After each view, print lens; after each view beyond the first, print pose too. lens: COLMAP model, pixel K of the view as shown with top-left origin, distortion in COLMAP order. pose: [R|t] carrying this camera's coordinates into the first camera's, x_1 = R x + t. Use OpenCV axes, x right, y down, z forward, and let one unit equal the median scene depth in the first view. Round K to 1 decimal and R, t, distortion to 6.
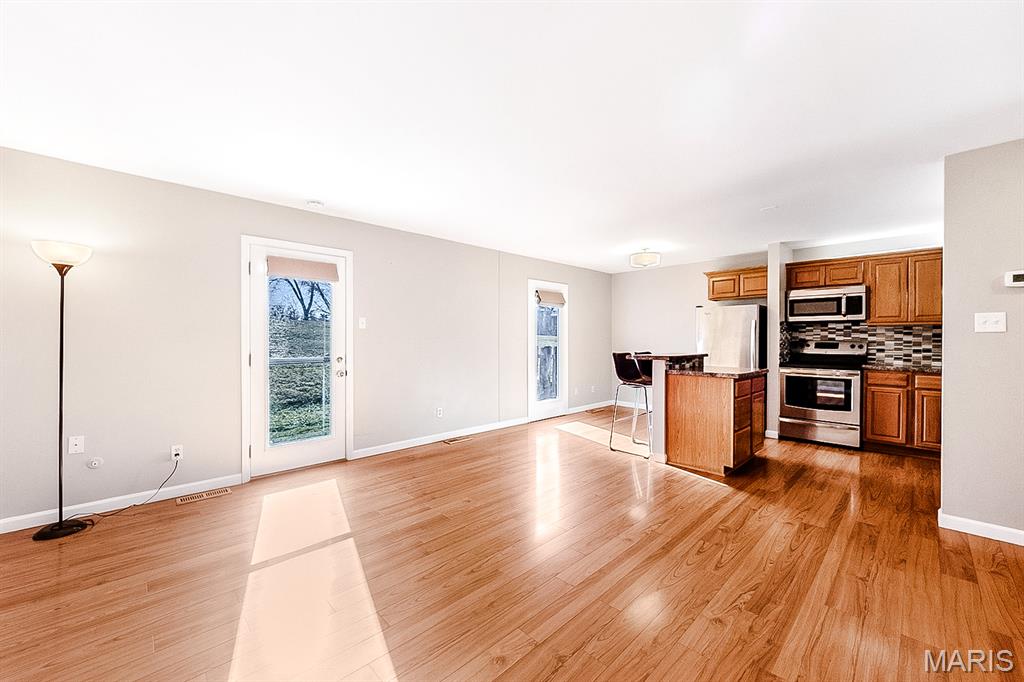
lens RADIAL K [[397.1, 0, 511.6], [0, 397.1, 336.5], [0, 0, 1]] dist [-0.003971, -0.001262]
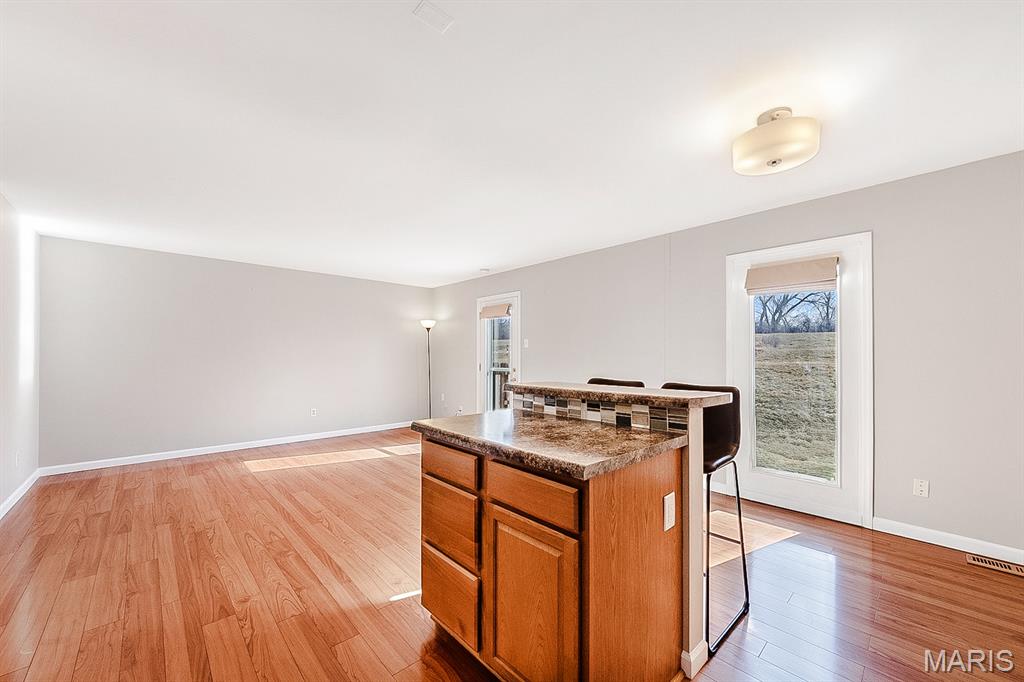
lens RADIAL K [[397.1, 0, 517.6], [0, 397.1, 350.8], [0, 0, 1]] dist [-0.003971, -0.001262]
pose [[-0.008507, -0.013650, -0.999871, 0.839387], [0.003176, 0.999901, -0.013678, 0.007936], [0.999959, -0.003292, -0.008463, 0.882222]]
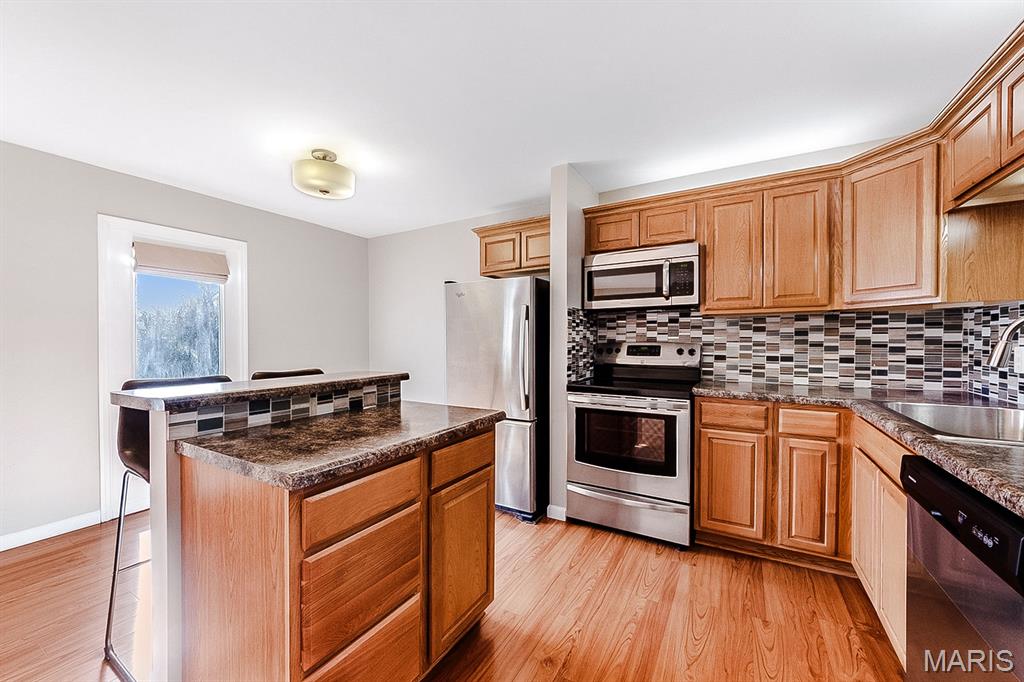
lens RADIAL K [[397.1, 0, 508.7], [0, 397.1, 342.3], [0, 0, 1]] dist [-0.003971, -0.001262]
pose [[0.960821, -0.008365, 0.277042, 0.483418], [0.006012, 0.999938, 0.009339, 0.004184], [-0.277103, -0.007308, 0.960812, 0.537747]]
